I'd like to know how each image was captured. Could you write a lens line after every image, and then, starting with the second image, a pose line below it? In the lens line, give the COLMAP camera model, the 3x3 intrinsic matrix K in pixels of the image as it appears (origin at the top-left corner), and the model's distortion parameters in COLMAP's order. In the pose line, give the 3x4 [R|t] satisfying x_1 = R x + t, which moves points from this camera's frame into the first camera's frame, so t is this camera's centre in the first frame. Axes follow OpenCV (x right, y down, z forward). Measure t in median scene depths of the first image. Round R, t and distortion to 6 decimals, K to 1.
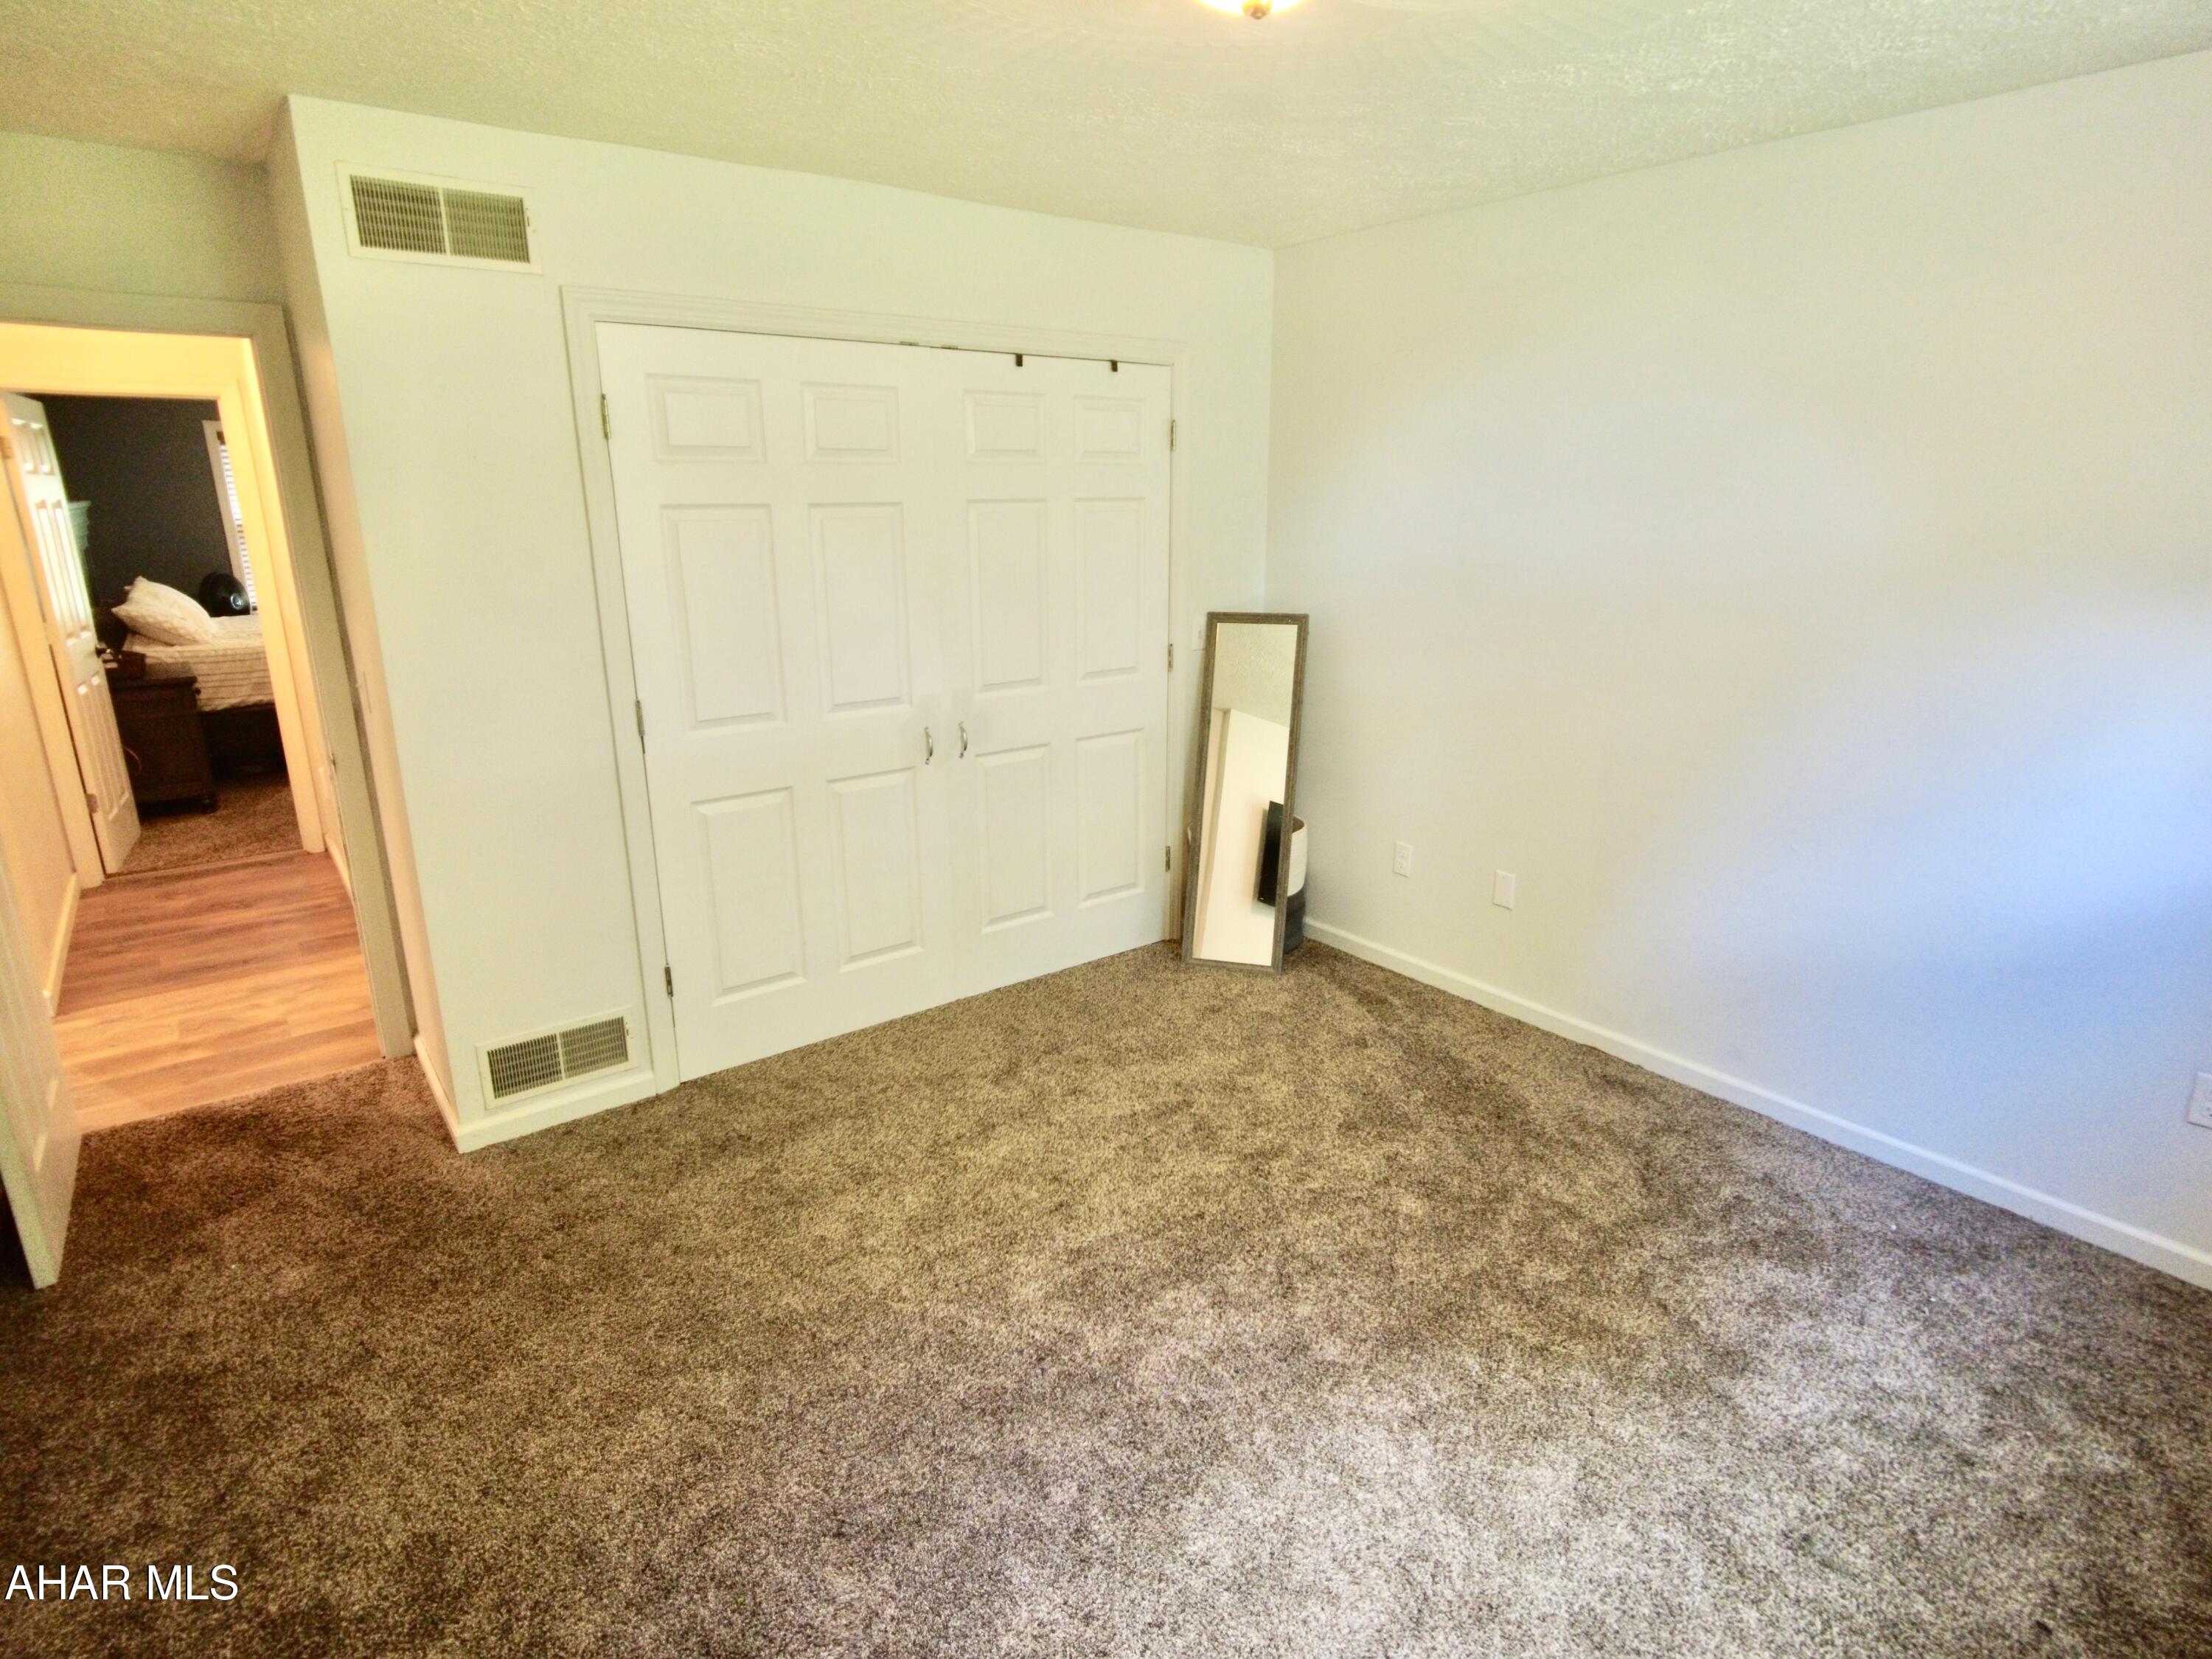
lens RADIAL K [[1169.5, 0, 1059.2], [0, 1169.5, 842.3], [0, 0, 1]] dist [0.000757, -0.004452]
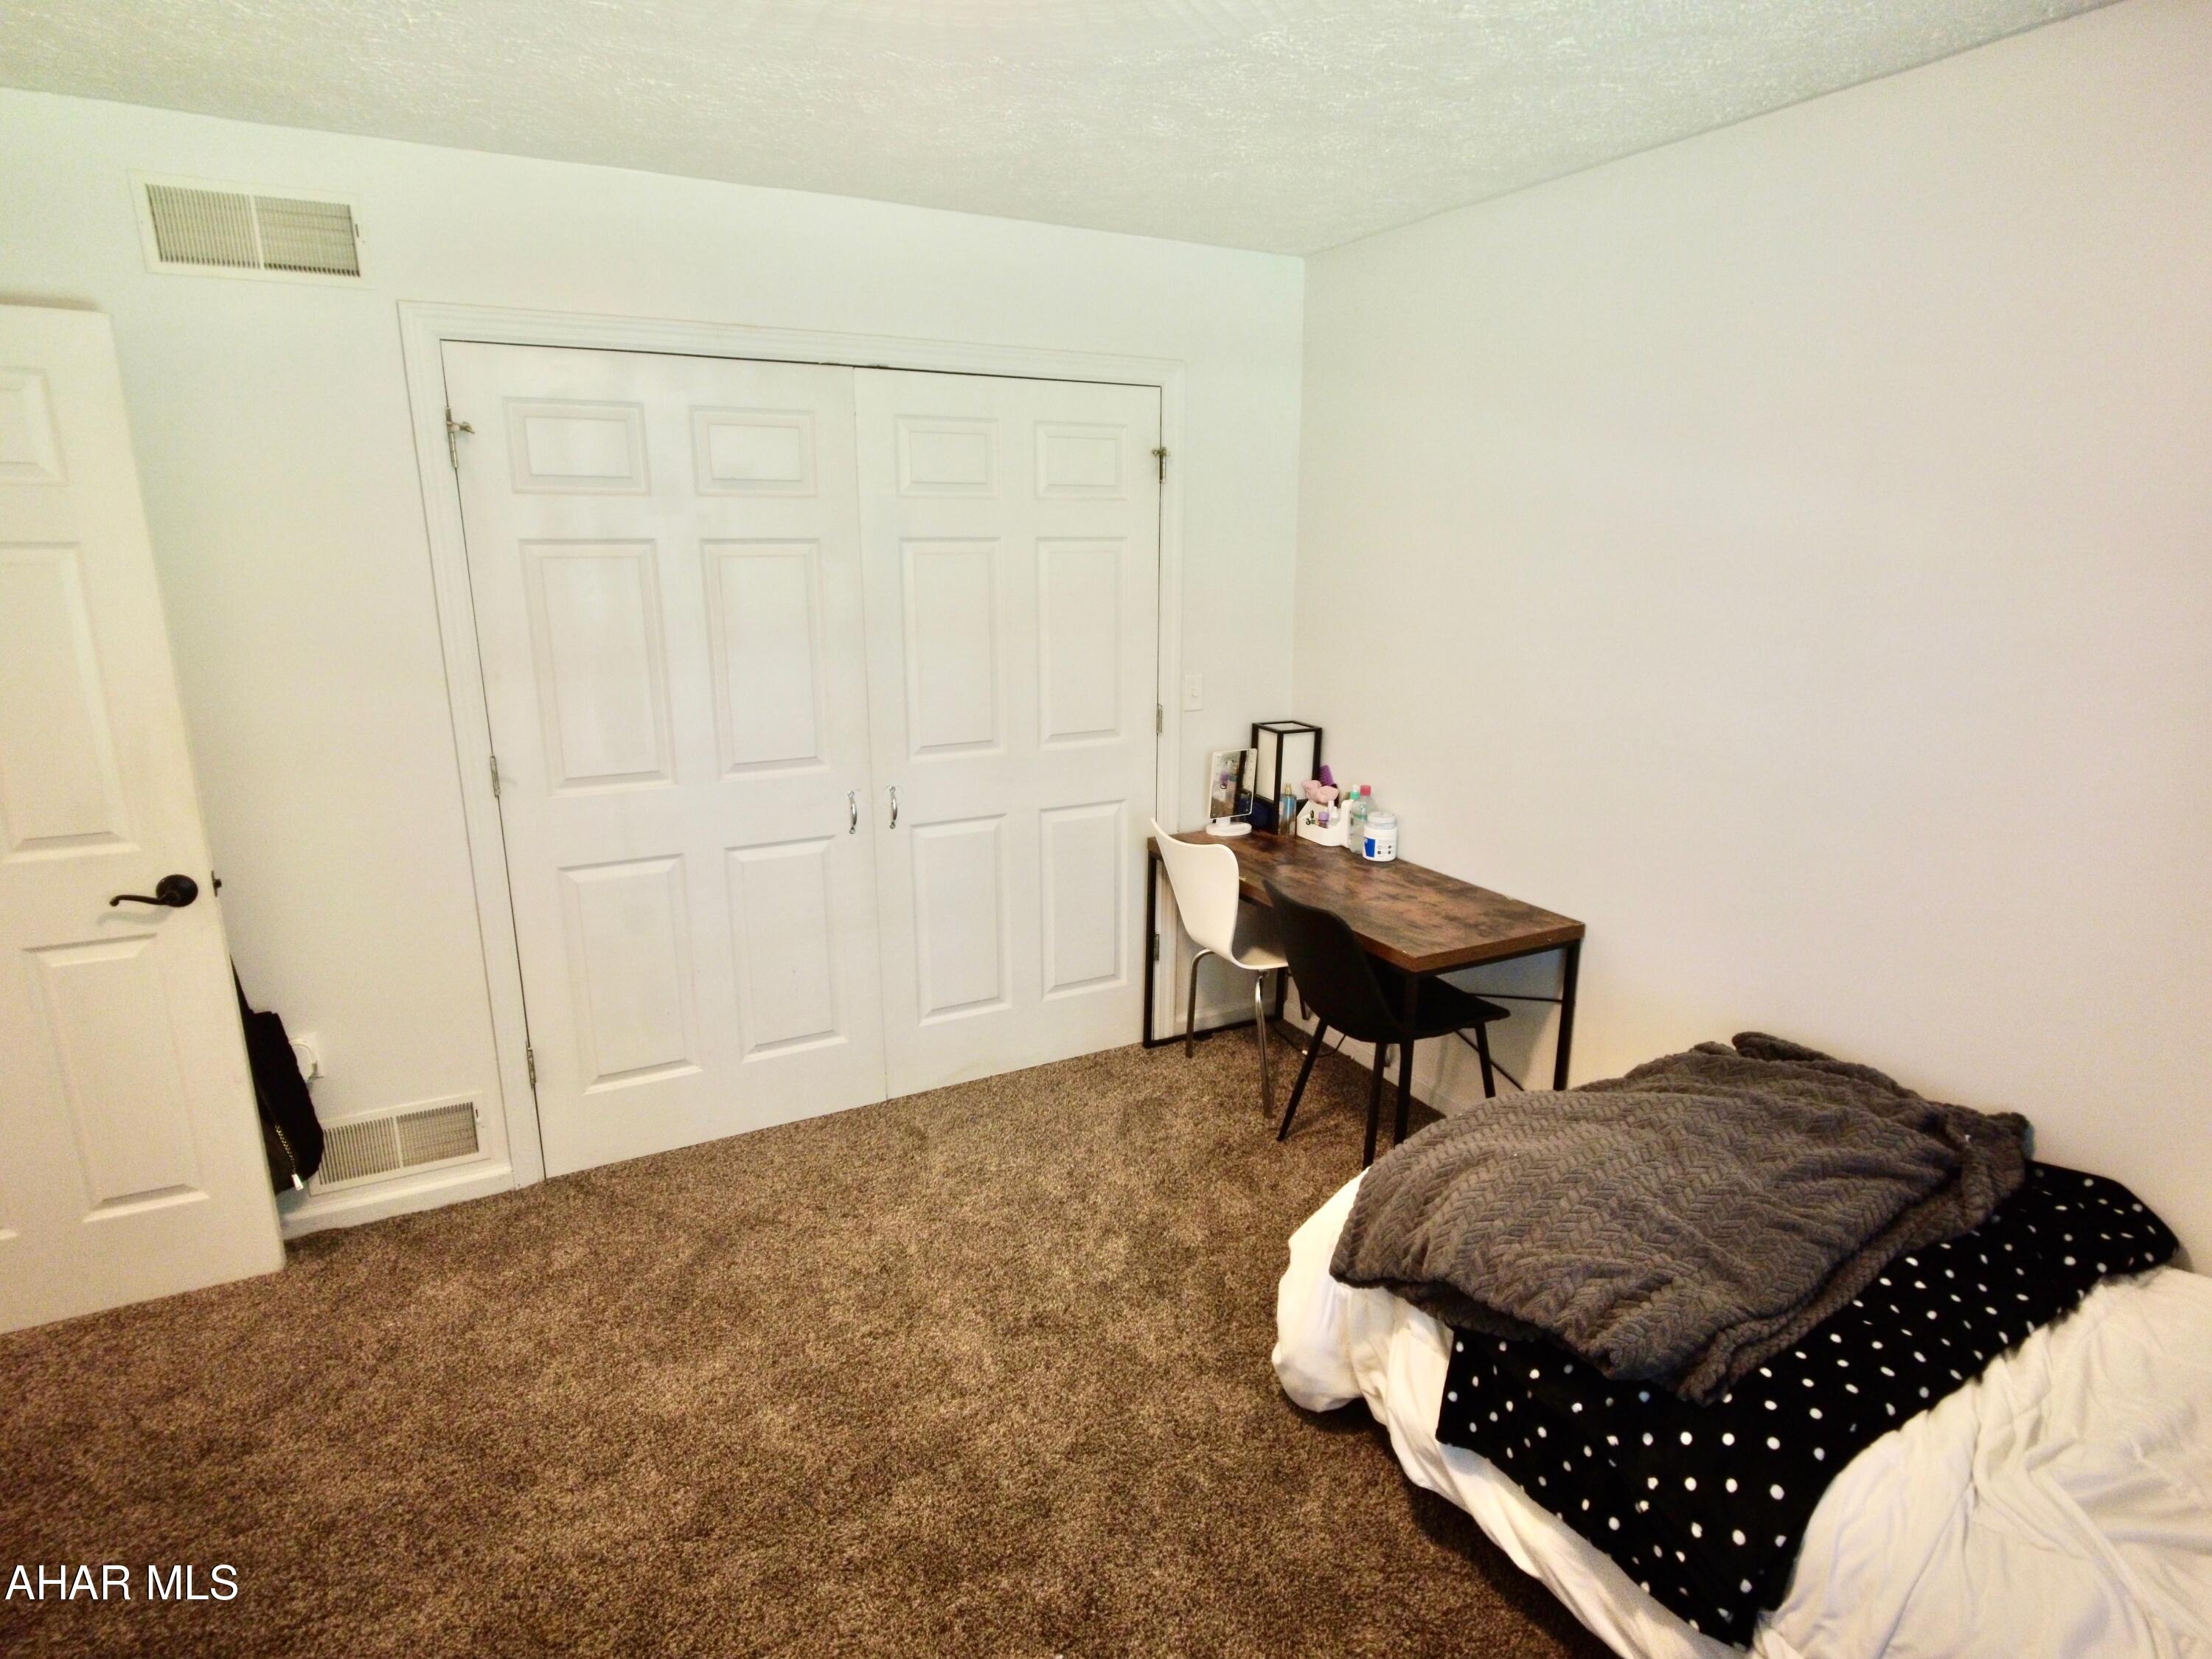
lens RADIAL K [[1169.5, 0, 1111.6], [0, 1169.5, 841.7], [0, 0, 1]] dist [0.000757, -0.004452]
pose [[0.988869, 0.046884, -0.141208, 0.228688], [-0.051071, 0.998352, -0.026177, -0.052016], [0.139748, 0.033097, 0.989634, 0.167244]]
